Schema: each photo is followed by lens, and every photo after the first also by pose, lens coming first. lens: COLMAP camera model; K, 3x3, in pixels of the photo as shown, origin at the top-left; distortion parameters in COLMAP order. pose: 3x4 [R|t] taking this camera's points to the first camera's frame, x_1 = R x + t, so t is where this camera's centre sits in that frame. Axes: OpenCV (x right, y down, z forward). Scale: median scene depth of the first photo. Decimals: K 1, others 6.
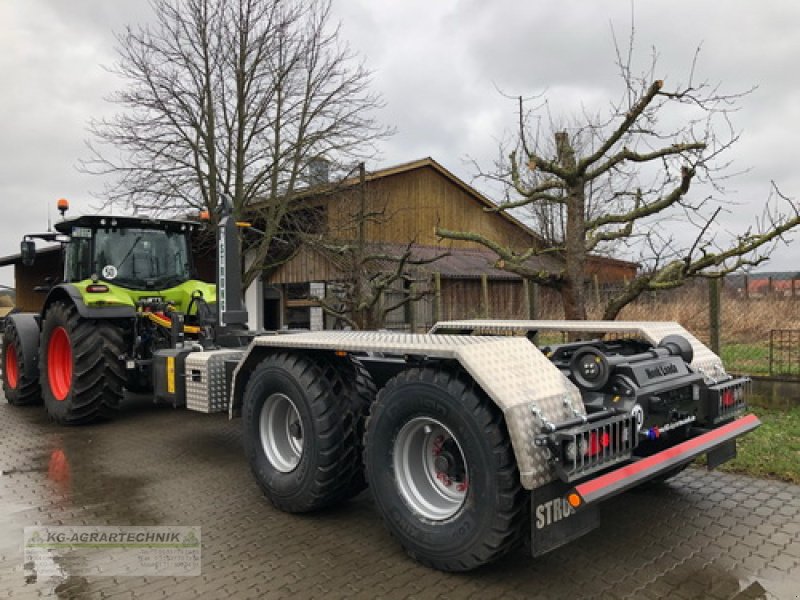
lens RADIAL K [[632.3, 0, 391.3], [0, 632.3, 305.1], [0, 0, 1]] dist [0.014342, -0.000706]
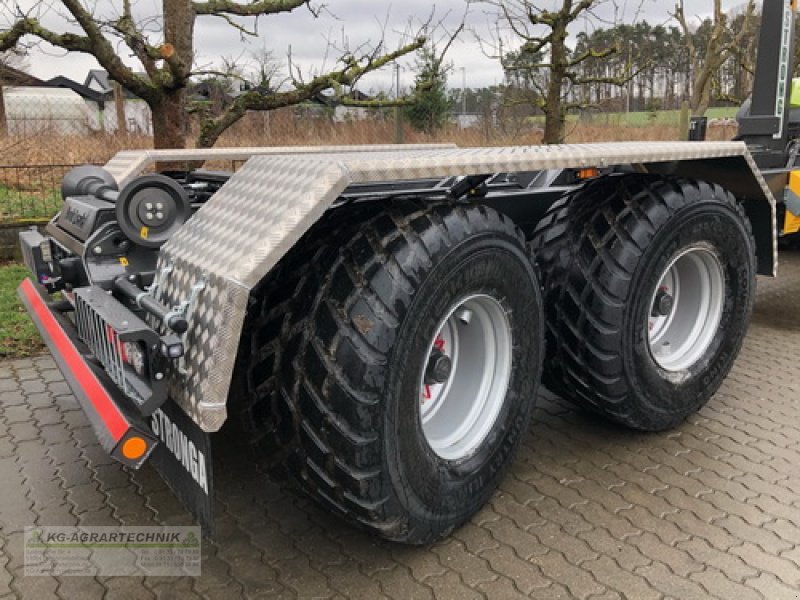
lens RADIAL K [[642.4, 0, 400.0], [0, 642.4, 300.0], [0, 0, 1]] dist [0.009653, 0.002471]
pose [[0.169049, -0.228359, 0.958788, -0.215122], [0.006709, 0.973033, 0.230569, 0.012715], [-0.985585, -0.032545, 0.166022, 0.347529]]
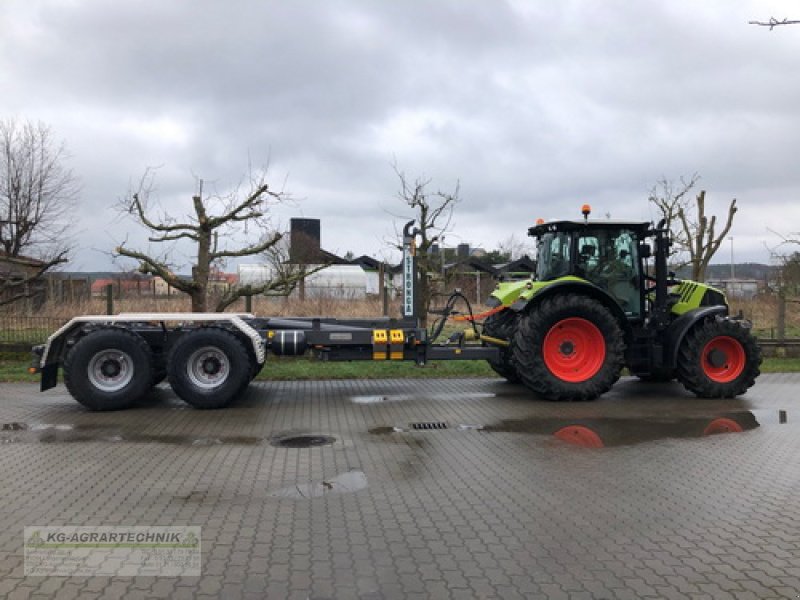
lens RADIAL K [[620.7, 0, 403.9], [0, 620.7, 310.1], [0, 0, 1]] dist [0.003510, -0.000583]
pose [[0.588447, 0.007747, 0.808499, -0.375984], [-0.017183, 0.999848, 0.002926, 0.001547], [-0.808353, -0.015614, 0.588491, -0.187792]]
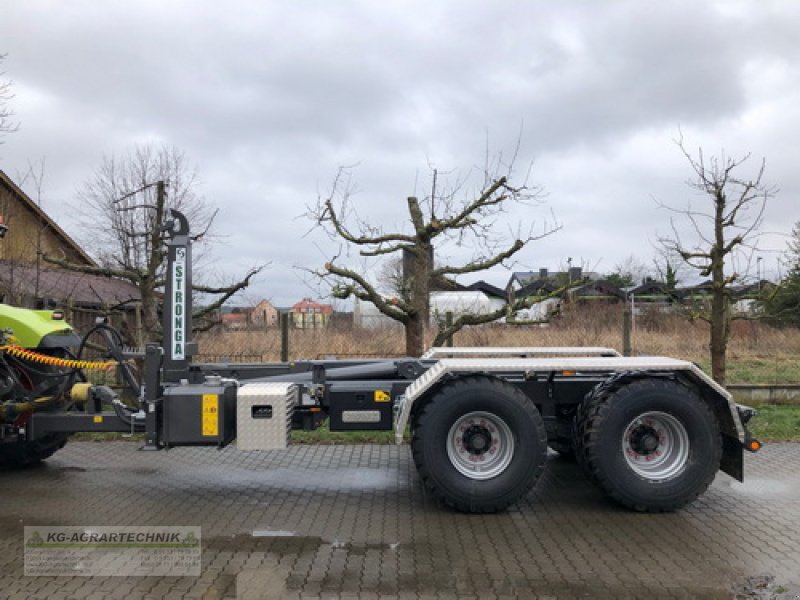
lens RADIAL K [[642.4, 0, 400.0], [0, 642.4, 300.0], [0, 0, 1]] dist [0.009653, 0.002471]
pose [[0.705589, 0.042981, 0.707316, -0.340647], [-0.002060, 0.998279, -0.058606, 0.001267], [-0.708618, 0.039895, 0.704464, 0.079023]]
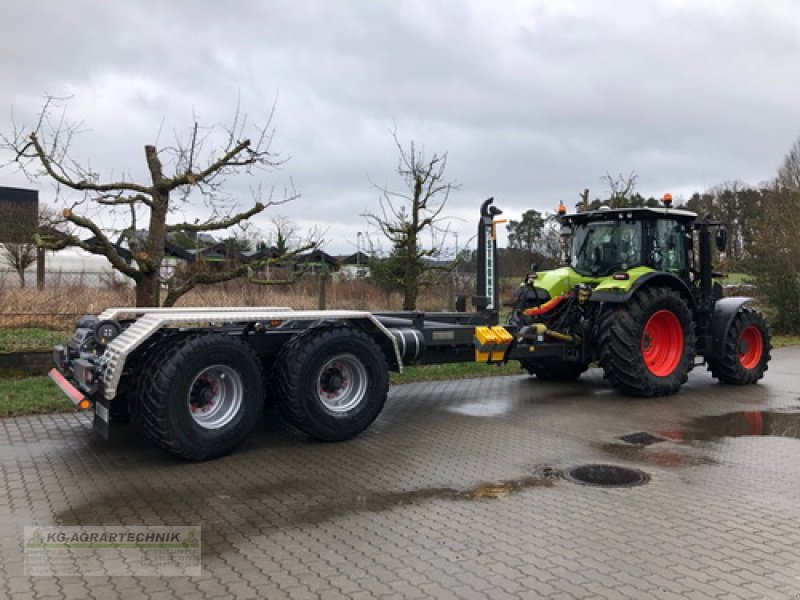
lens RADIAL K [[632.3, 0, 391.3], [0, 632.3, 305.1], [0, 0, 1]] dist [0.014342, -0.000706]
pose [[0.197487, -0.000850, 0.980305, -0.426587], [-0.015865, 0.999866, 0.004063, 0.004997], [-0.980177, -0.016355, 0.197447, 0.180519]]
